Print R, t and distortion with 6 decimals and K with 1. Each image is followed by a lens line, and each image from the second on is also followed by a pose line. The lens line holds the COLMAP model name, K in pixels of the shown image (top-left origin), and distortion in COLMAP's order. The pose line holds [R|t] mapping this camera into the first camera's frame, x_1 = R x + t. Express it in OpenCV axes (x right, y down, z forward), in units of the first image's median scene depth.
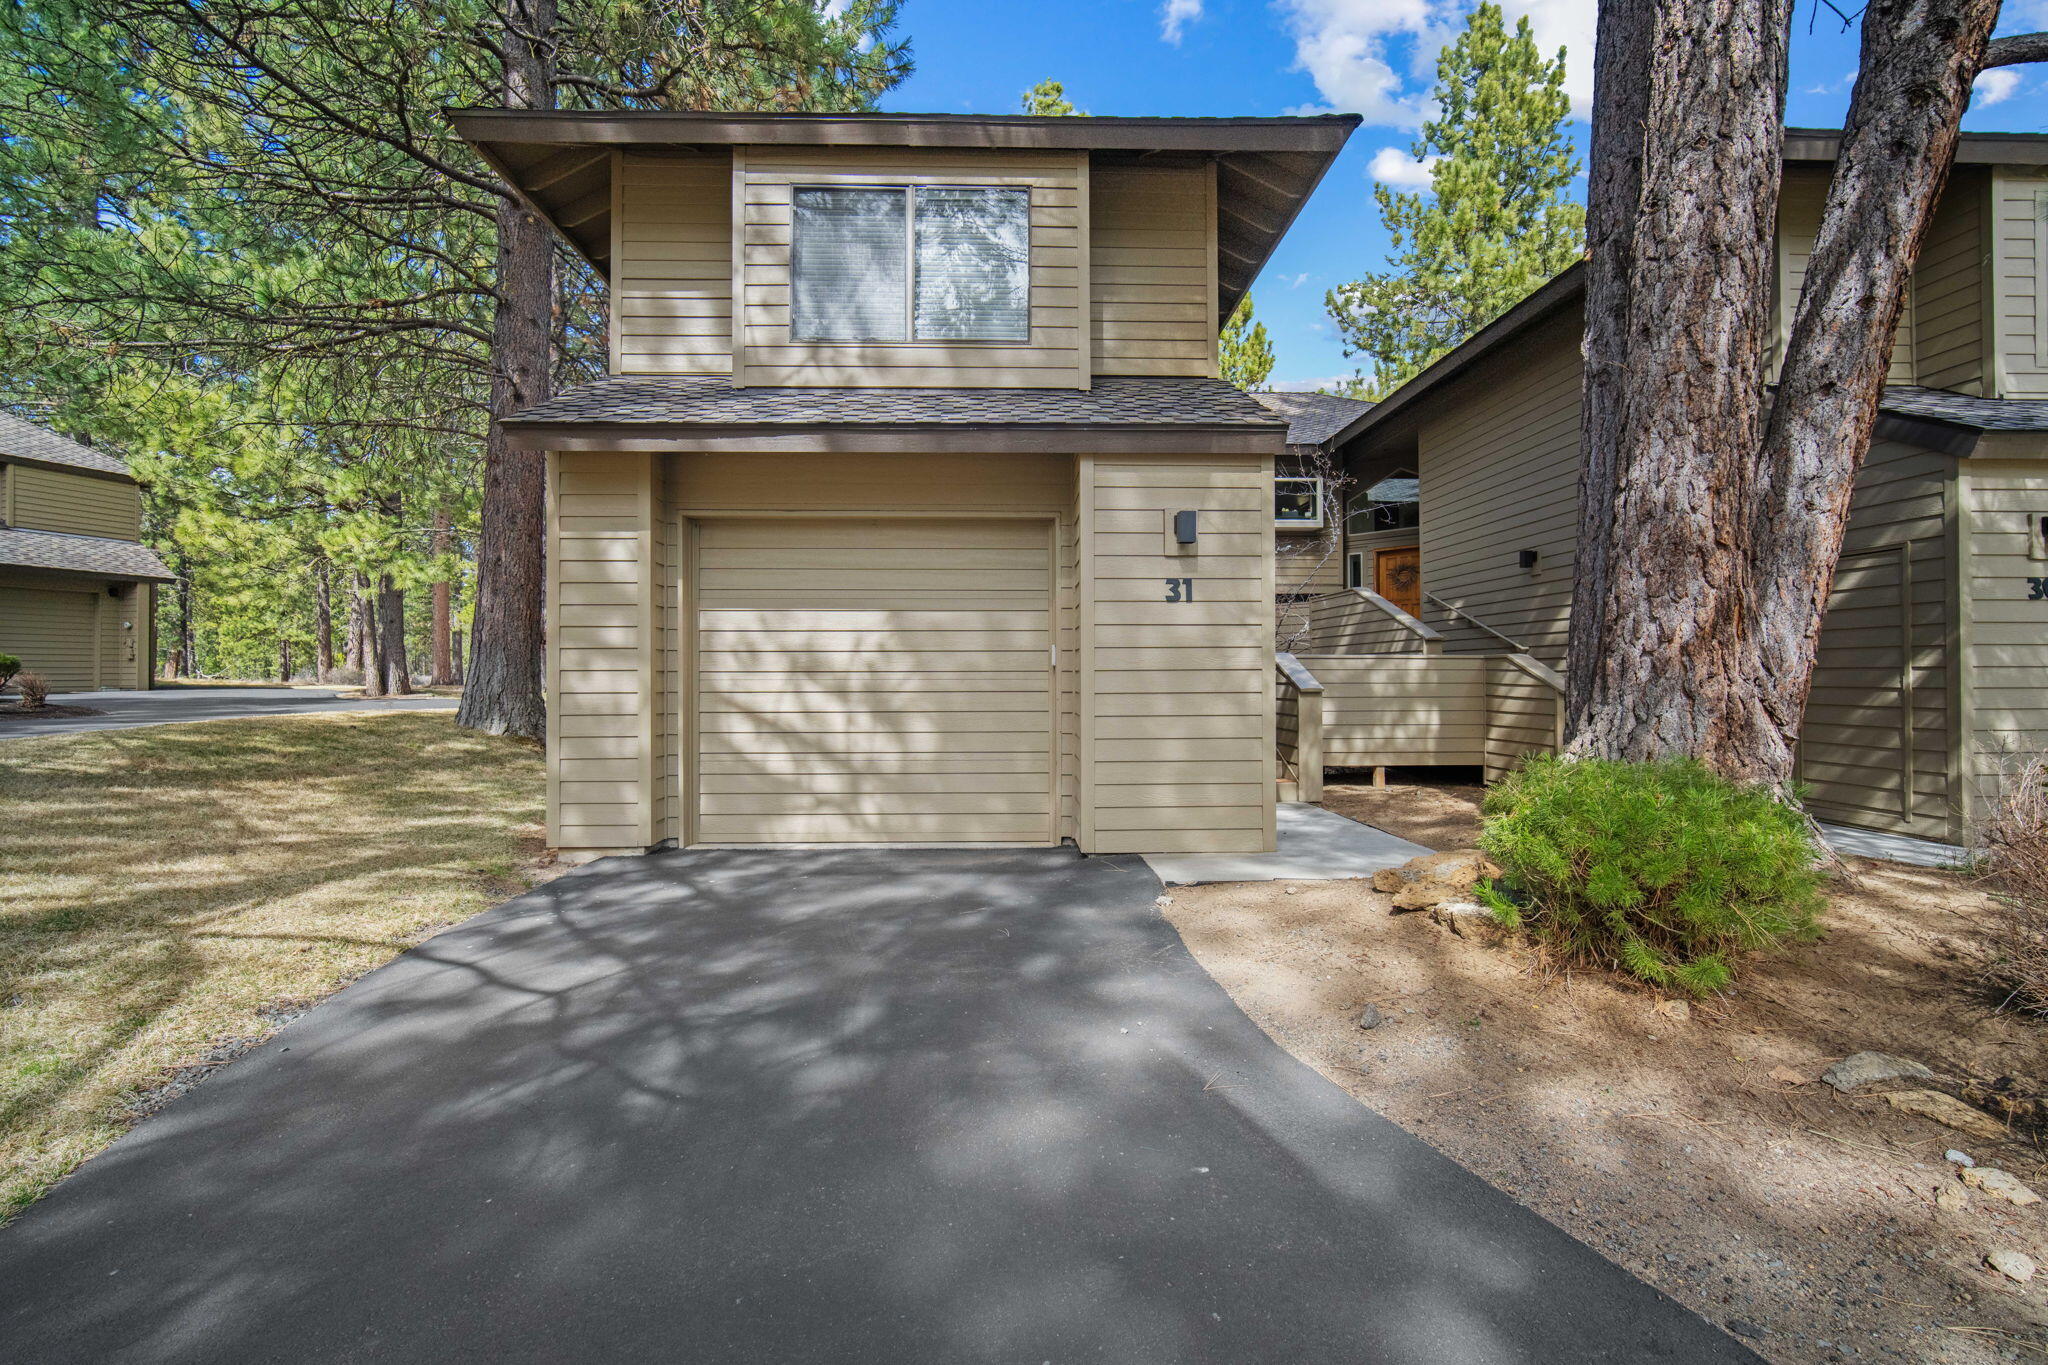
lens RADIAL K [[907.4, 0, 1021.3], [0, 907.4, 667.0], [0, 0, 1]] dist [-0.007771, 0.001101]
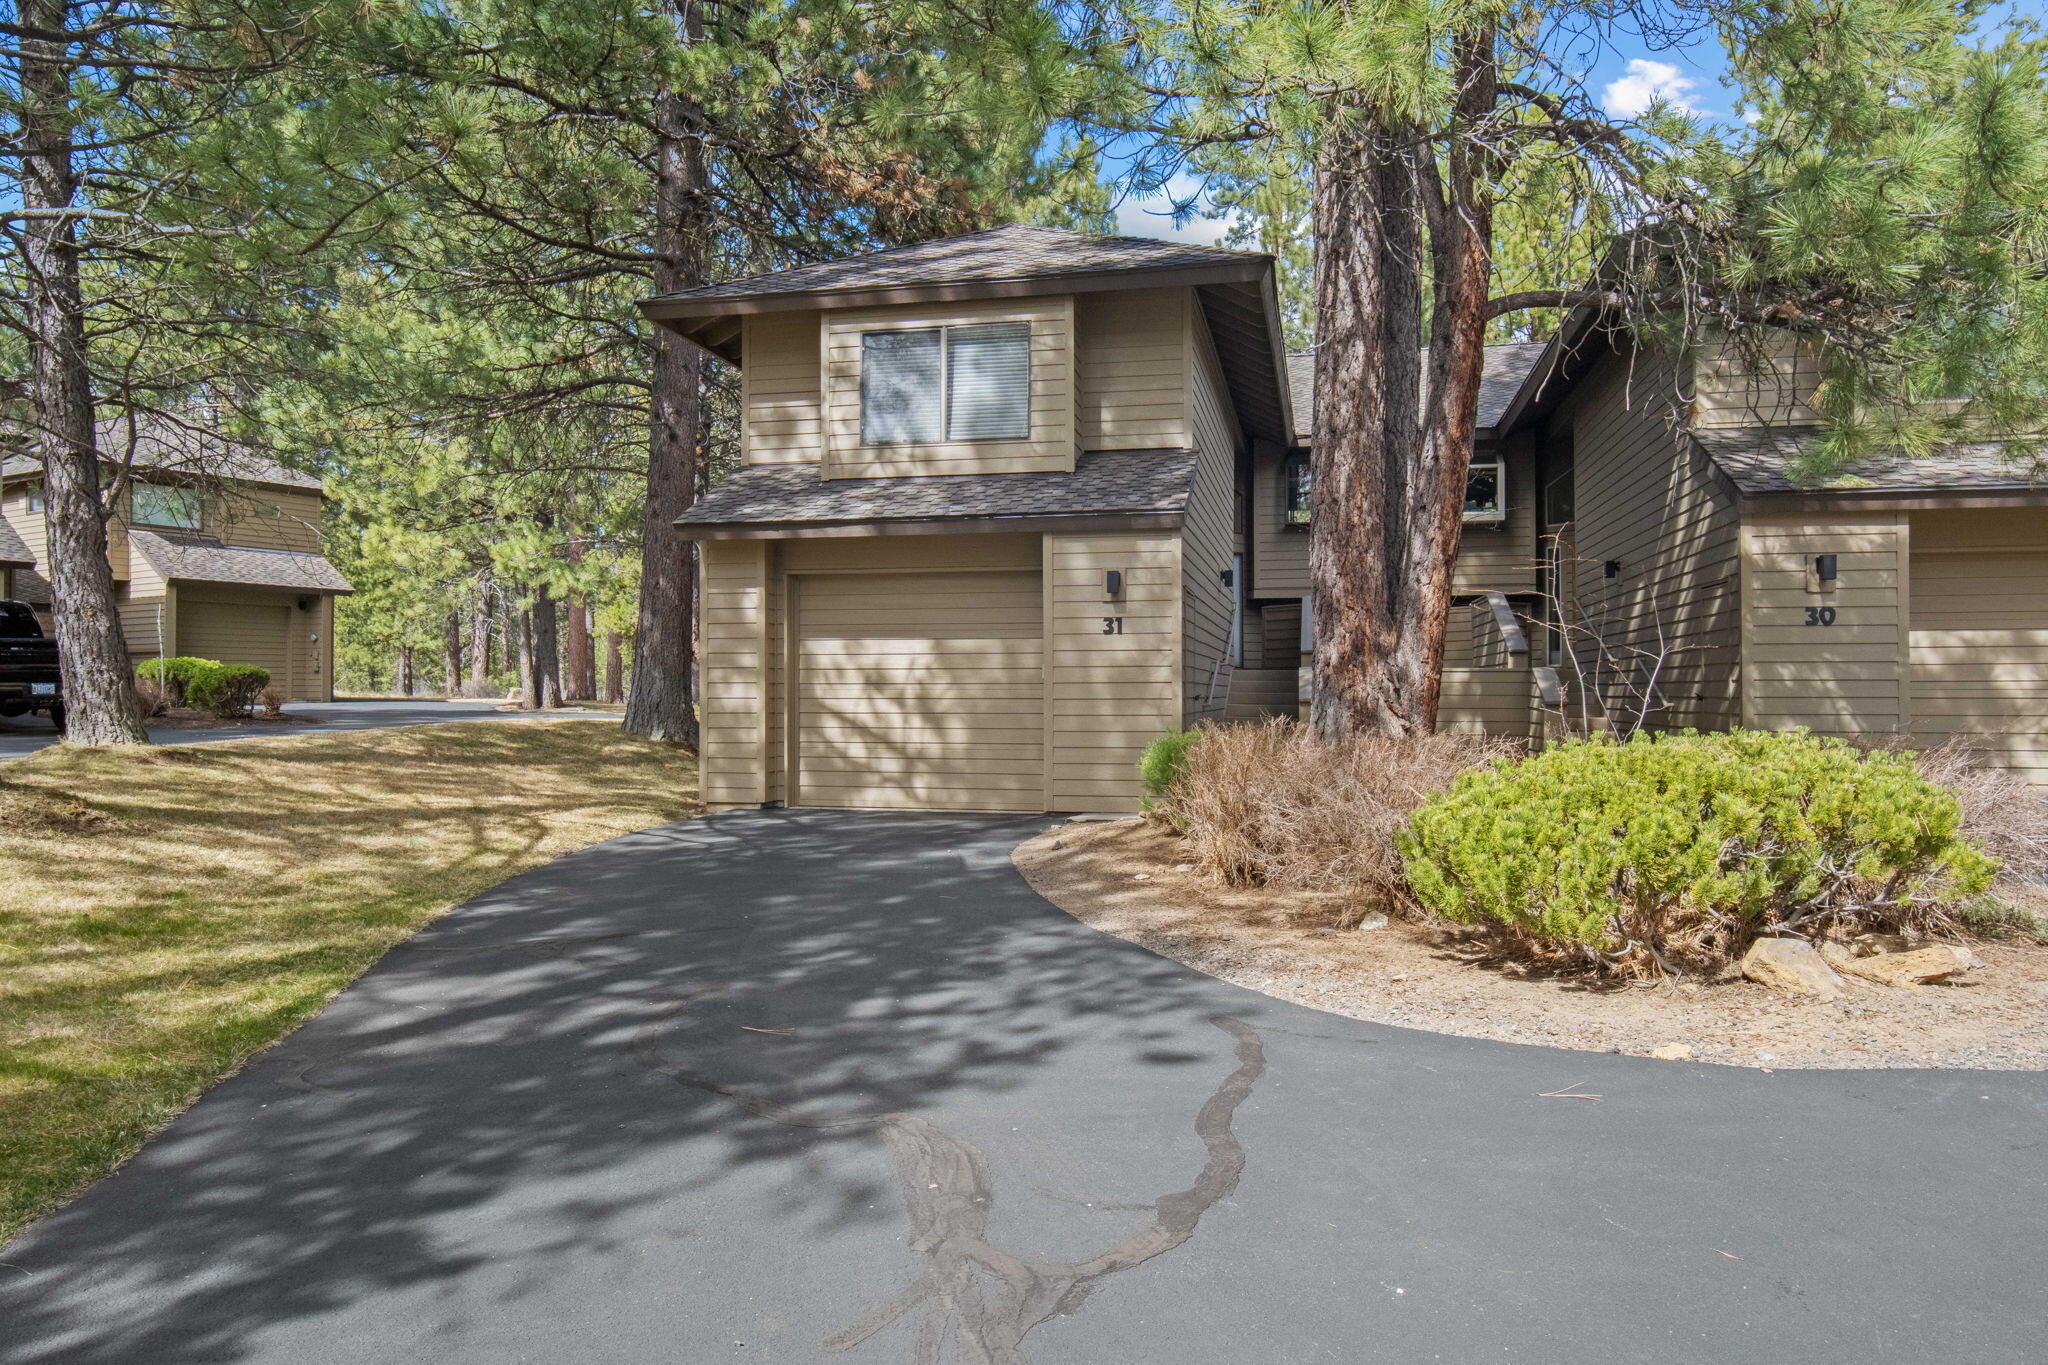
lens RADIAL K [[1356.8, 0, 1036.8], [0, 1356.8, 668.6], [0, 0, 1]] dist [0.003209, 0.000579]
pose [[0.972825, -0.002189, -0.231531, 0.467730], [0.000496, 0.999973, -0.007373, -0.002412], [0.231541, 0.007057, 0.972800, -0.919521]]
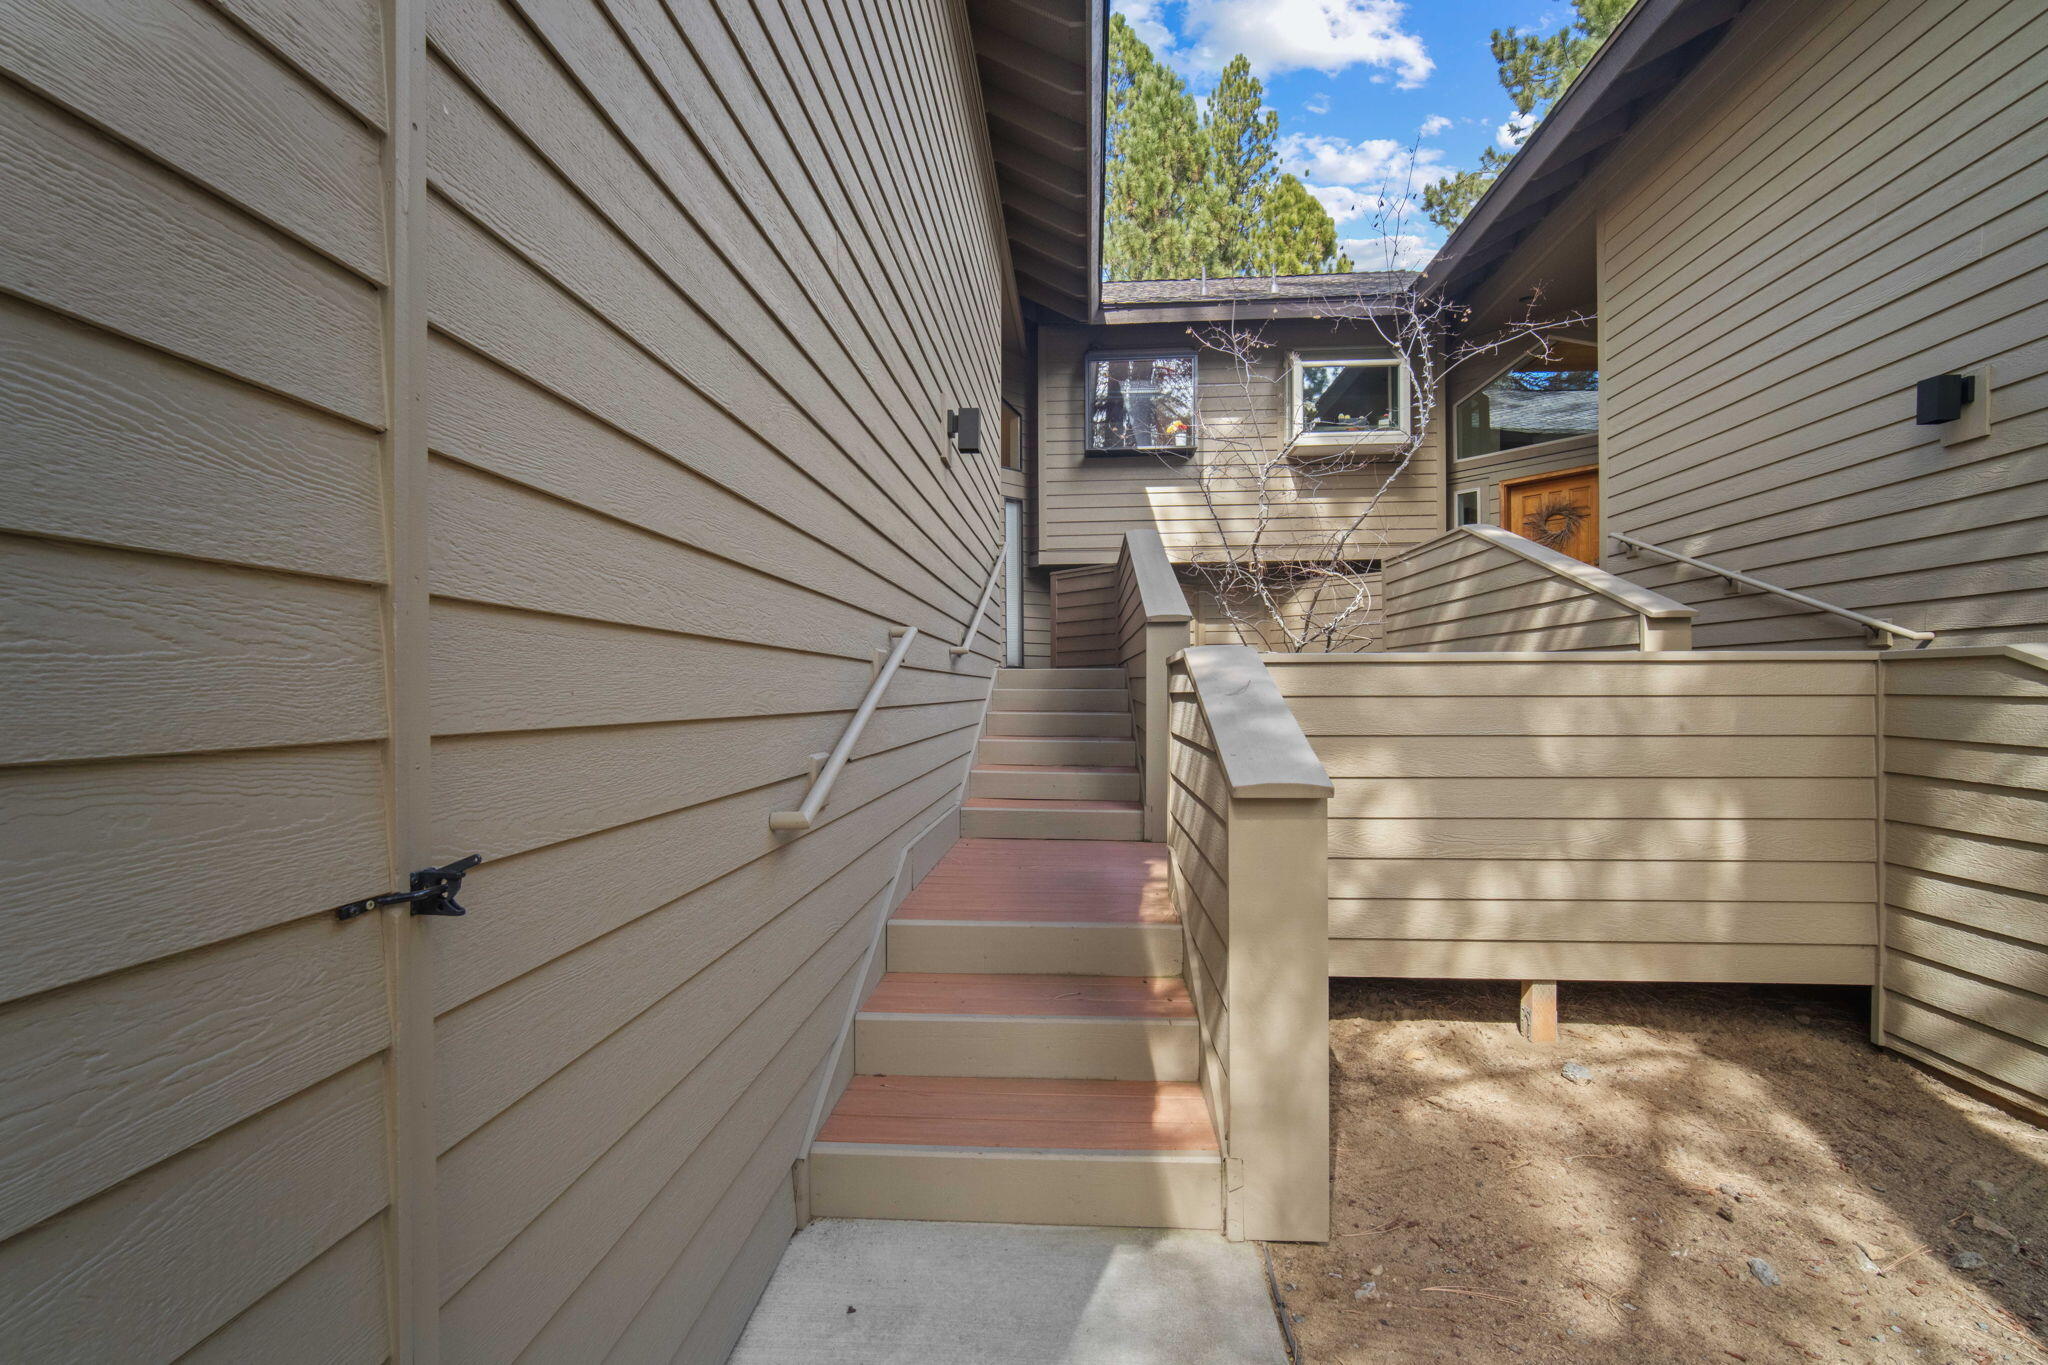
lens RADIAL K [[907.4, 0, 1021.3], [0, 907.4, 667.0], [0, 0, 1]] dist [-0.007771, 0.001101]
pose [[0.994869, -0.002166, -0.101145, 0.338605], [0.000566, 0.999874, -0.015843, -0.002616], [0.101166, 0.015705, 0.994746, 0.939873]]
